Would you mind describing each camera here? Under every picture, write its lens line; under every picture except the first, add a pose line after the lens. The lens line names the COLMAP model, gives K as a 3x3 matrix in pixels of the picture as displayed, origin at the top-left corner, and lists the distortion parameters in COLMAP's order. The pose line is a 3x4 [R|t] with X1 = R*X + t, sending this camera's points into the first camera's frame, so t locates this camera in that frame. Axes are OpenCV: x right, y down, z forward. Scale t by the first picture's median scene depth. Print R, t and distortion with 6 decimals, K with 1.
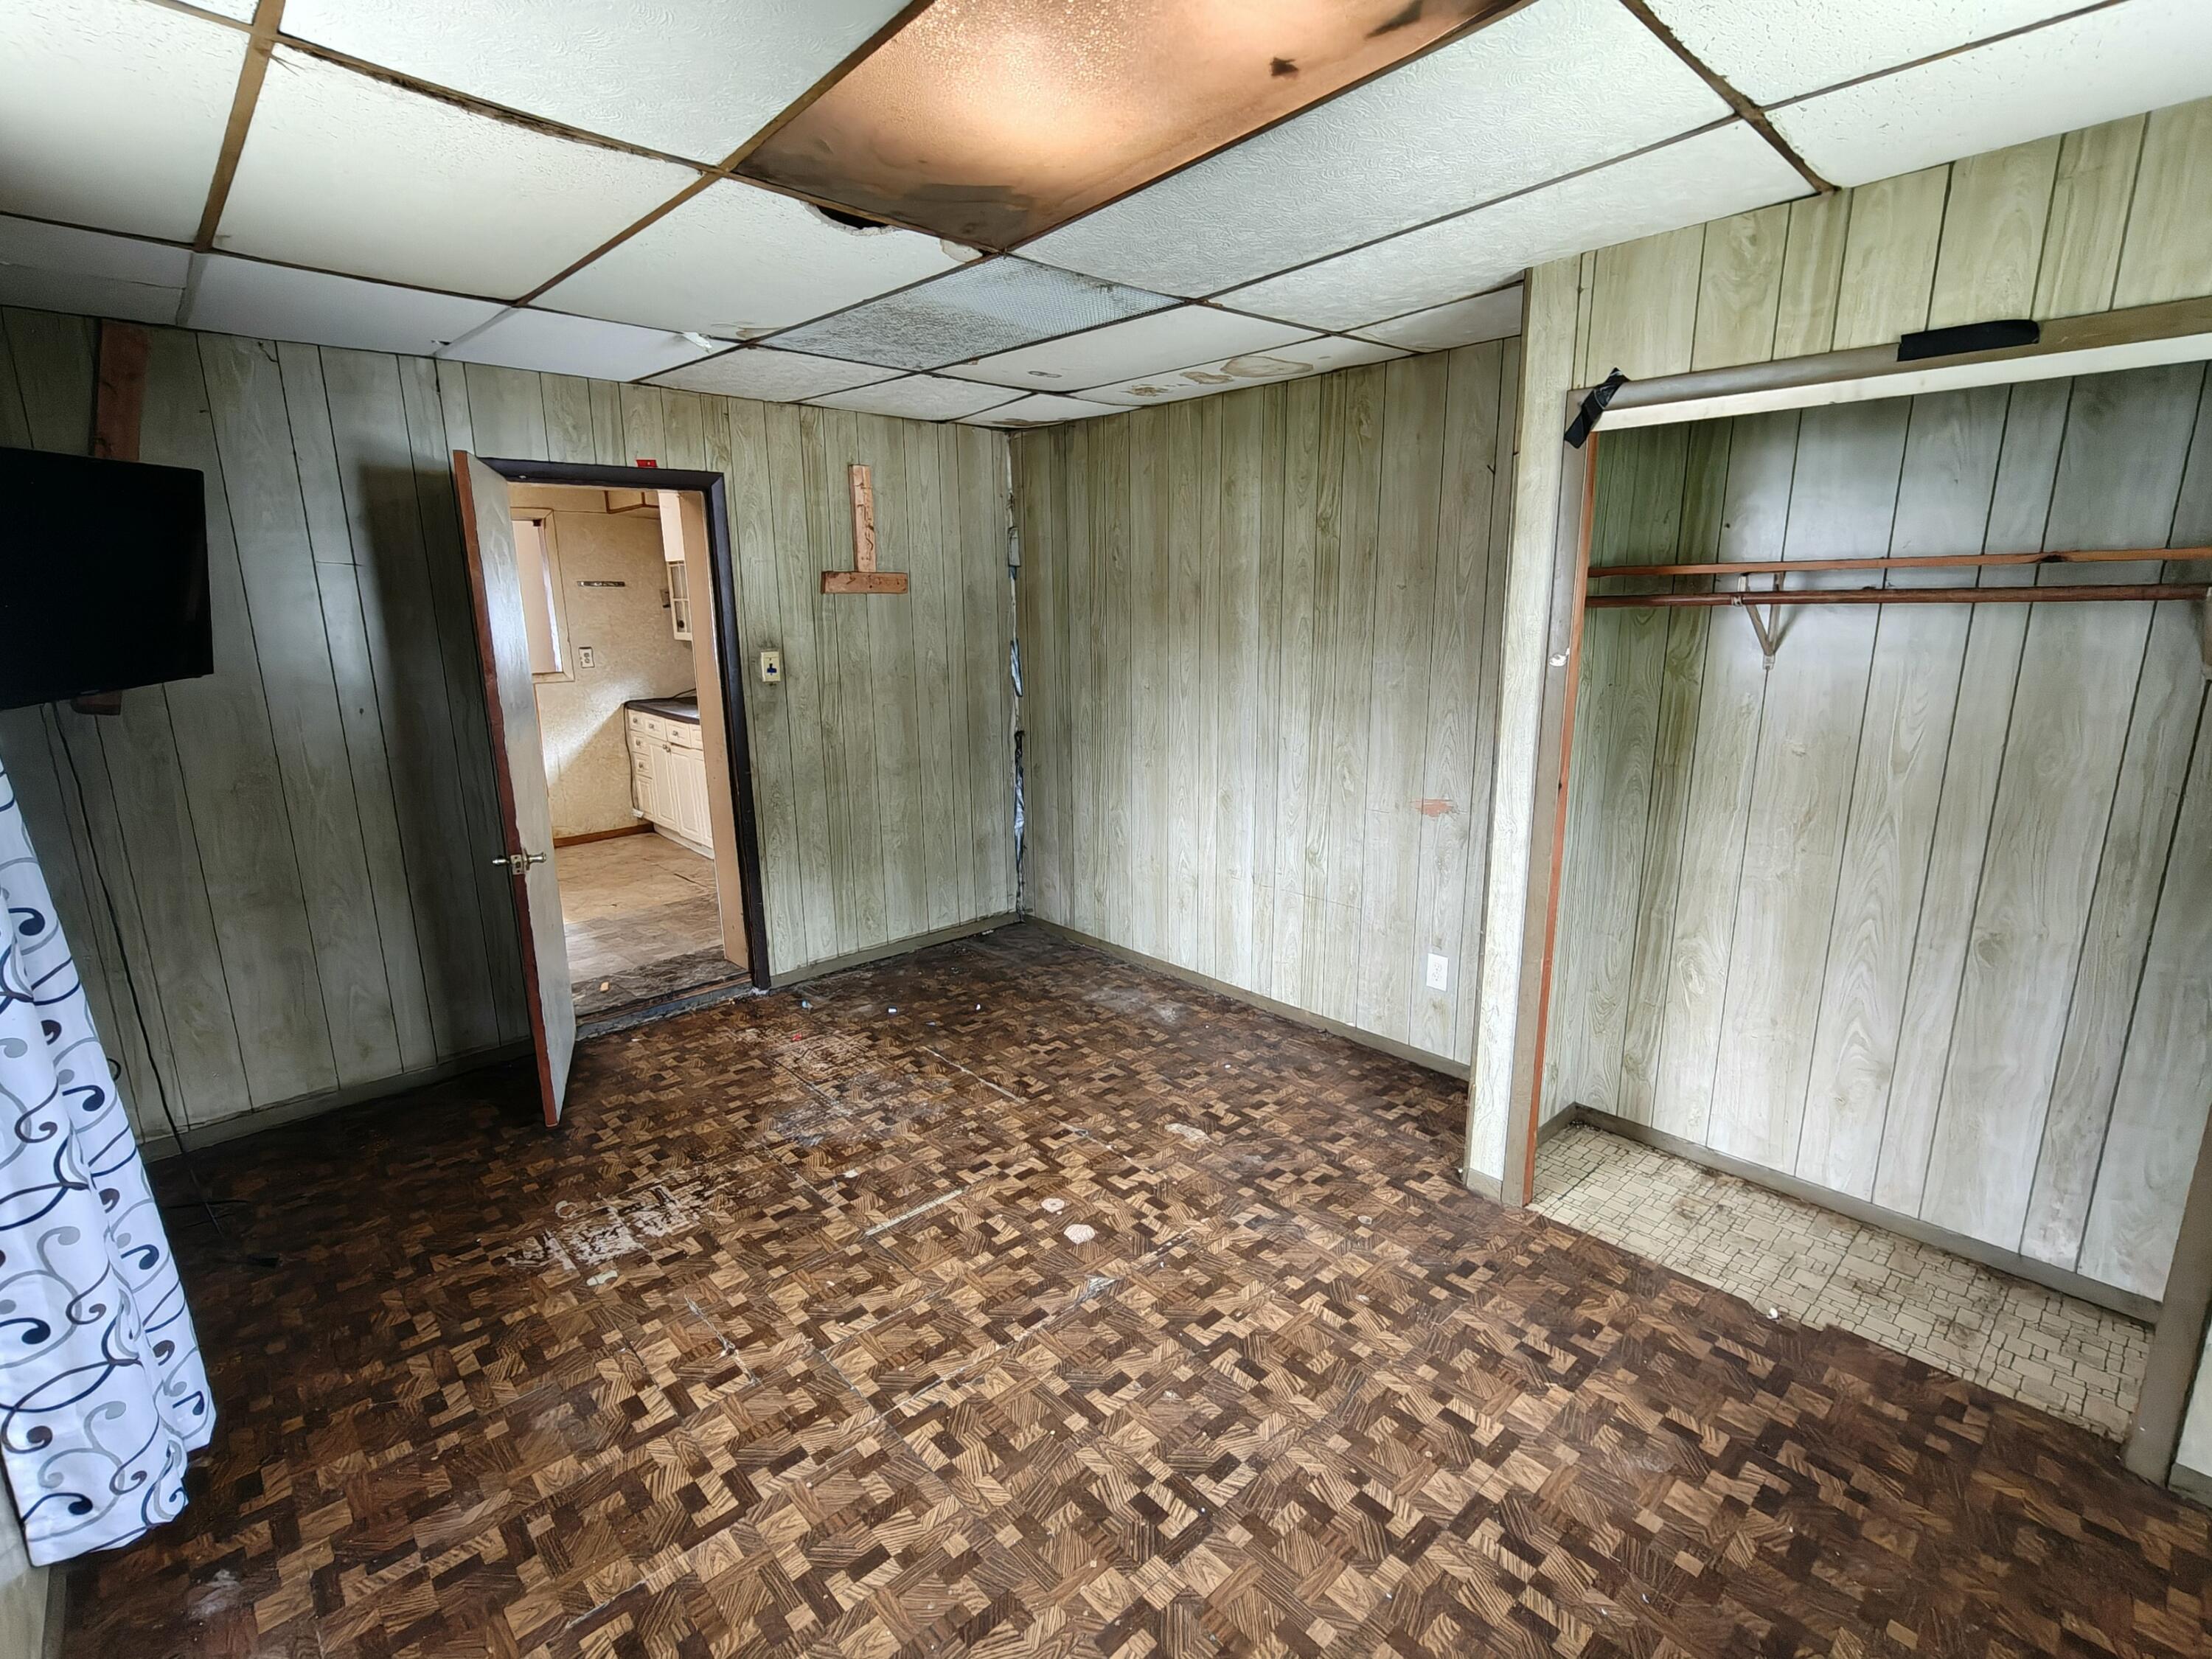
lens RADIAL K [[1056.7, 0, 1110.8], [0, 1056.7, 835.6], [0, 0, 1]] dist [0.002103, 0.003613]
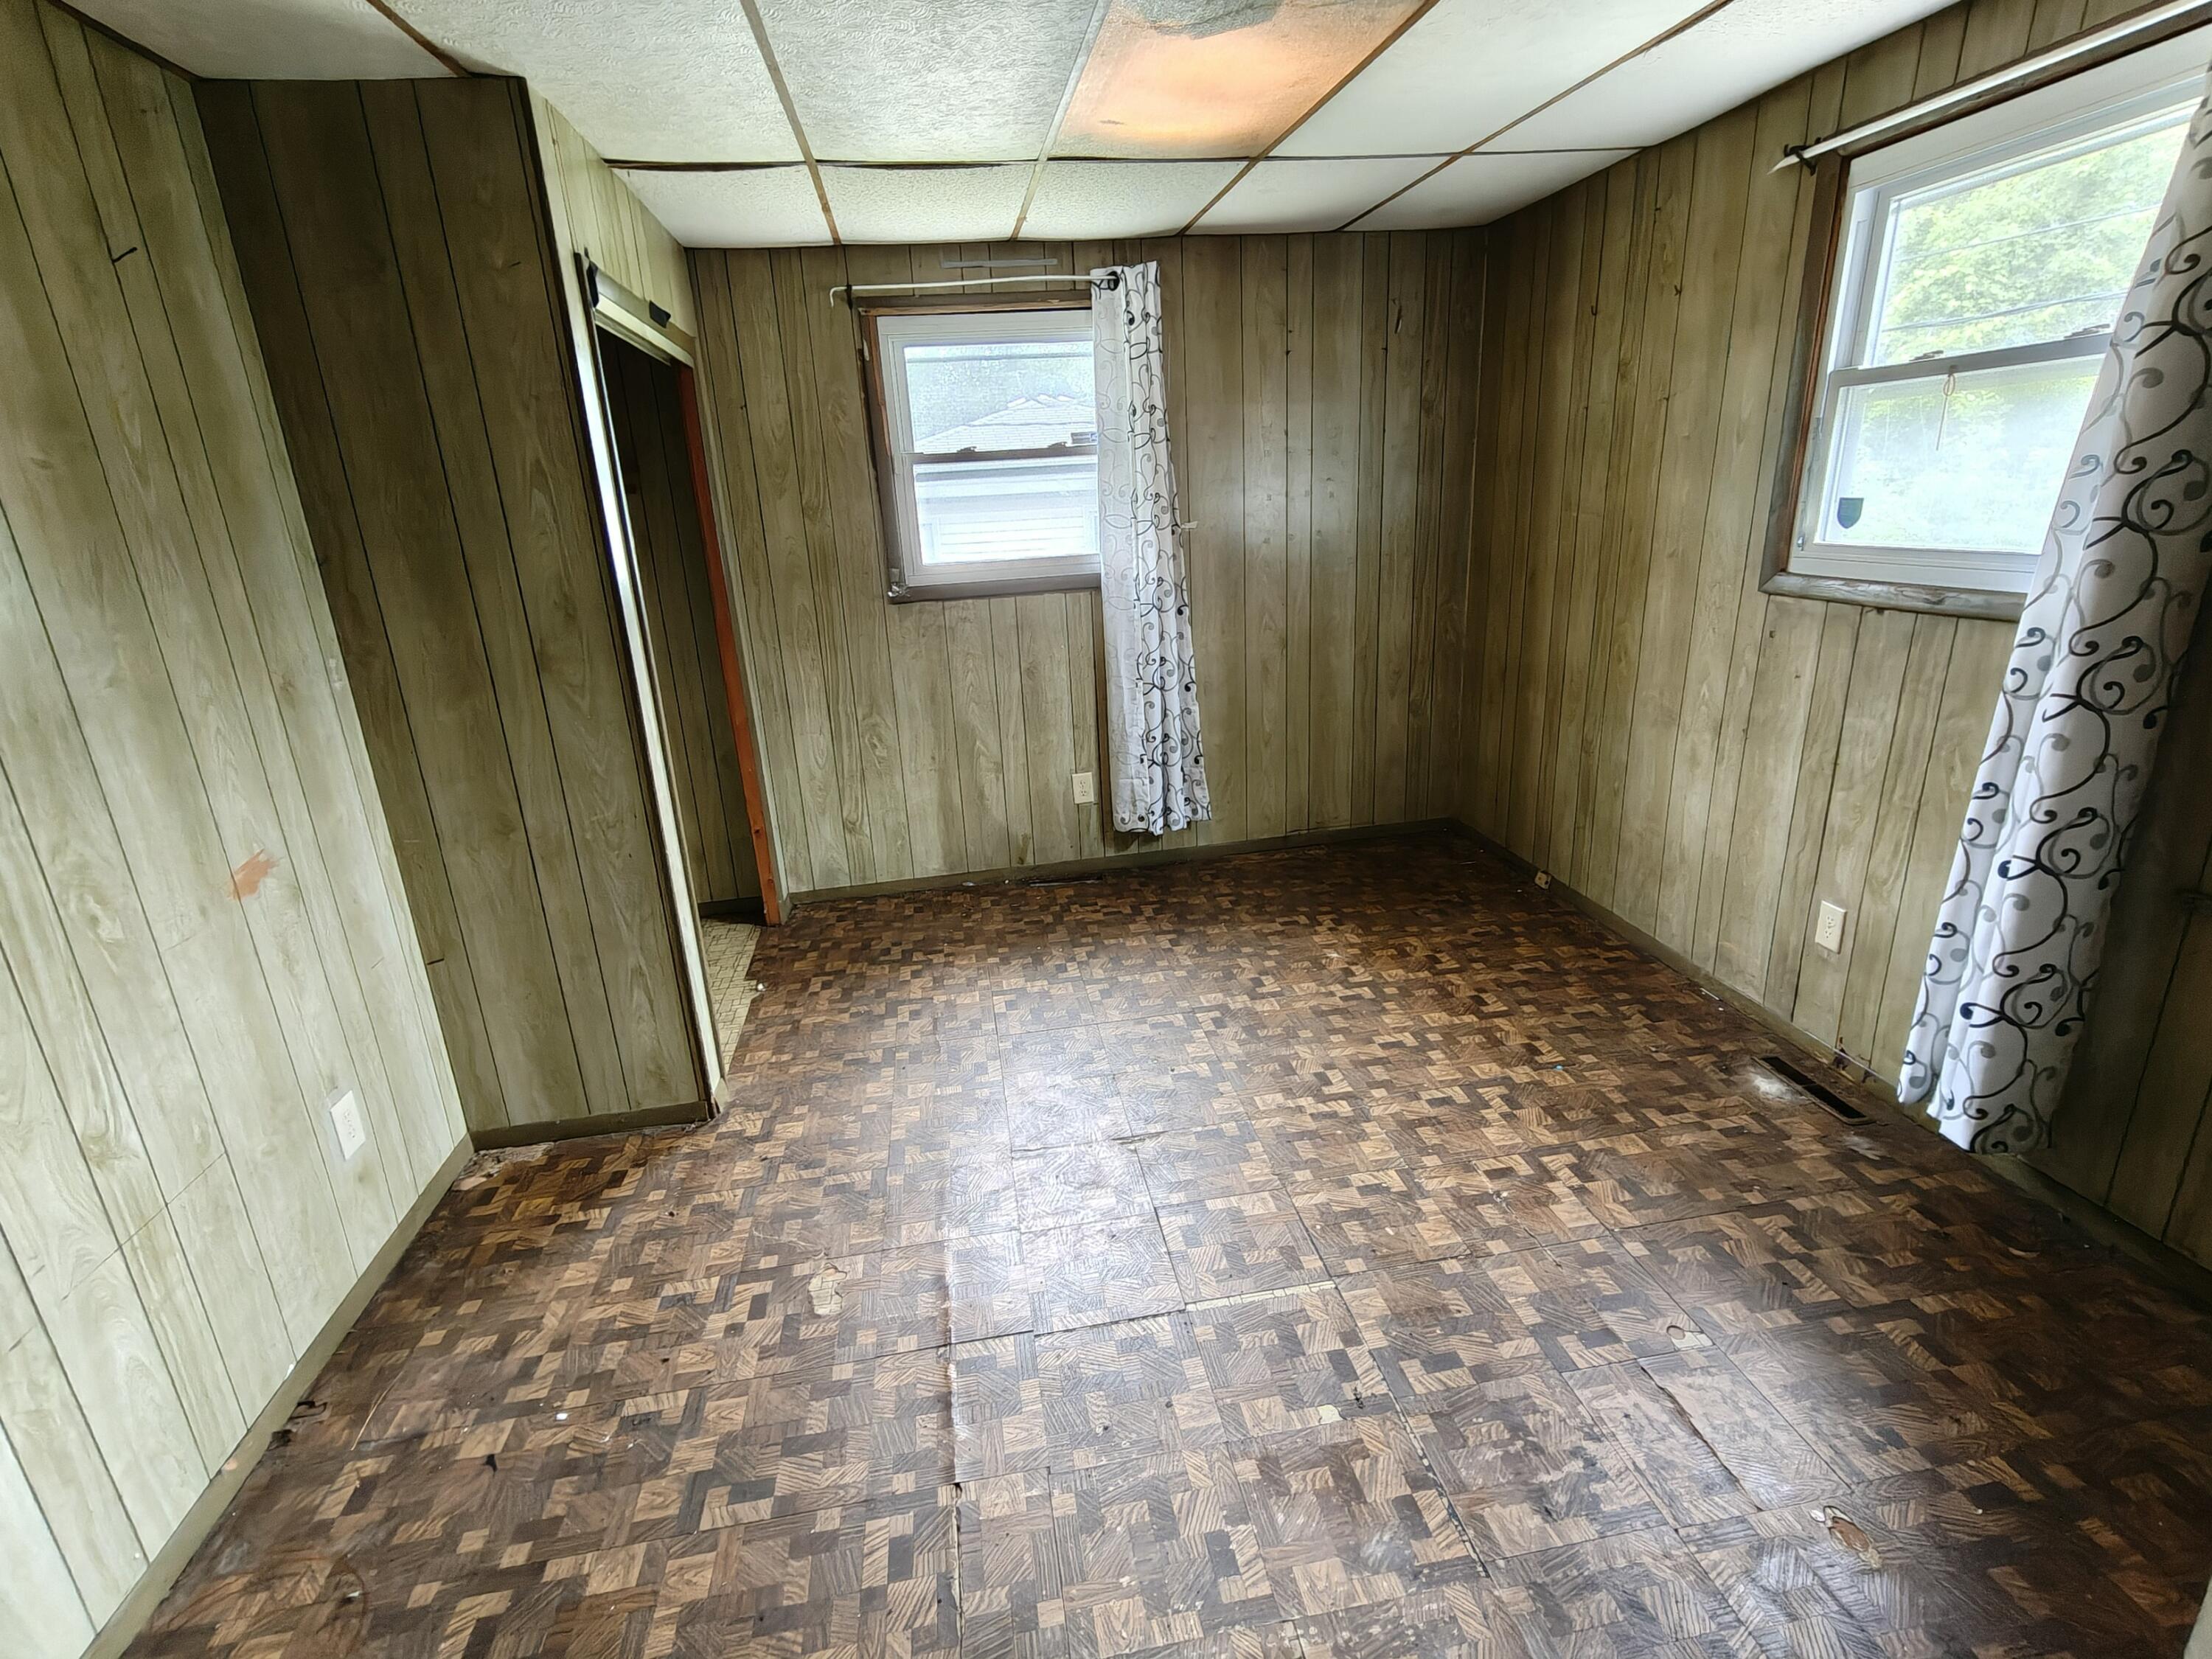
lens RADIAL K [[1056.7, 0, 1099.2], [0, 1056.7, 829.3], [0, 0, 1]] dist [0.002103, 0.003613]
pose [[-0.826536, -0.120225, 0.549895, -0.472234], [0.182965, 0.866491, 0.464454, -0.290368], [-0.532318, 0.484500, -0.694188, 1.465812]]
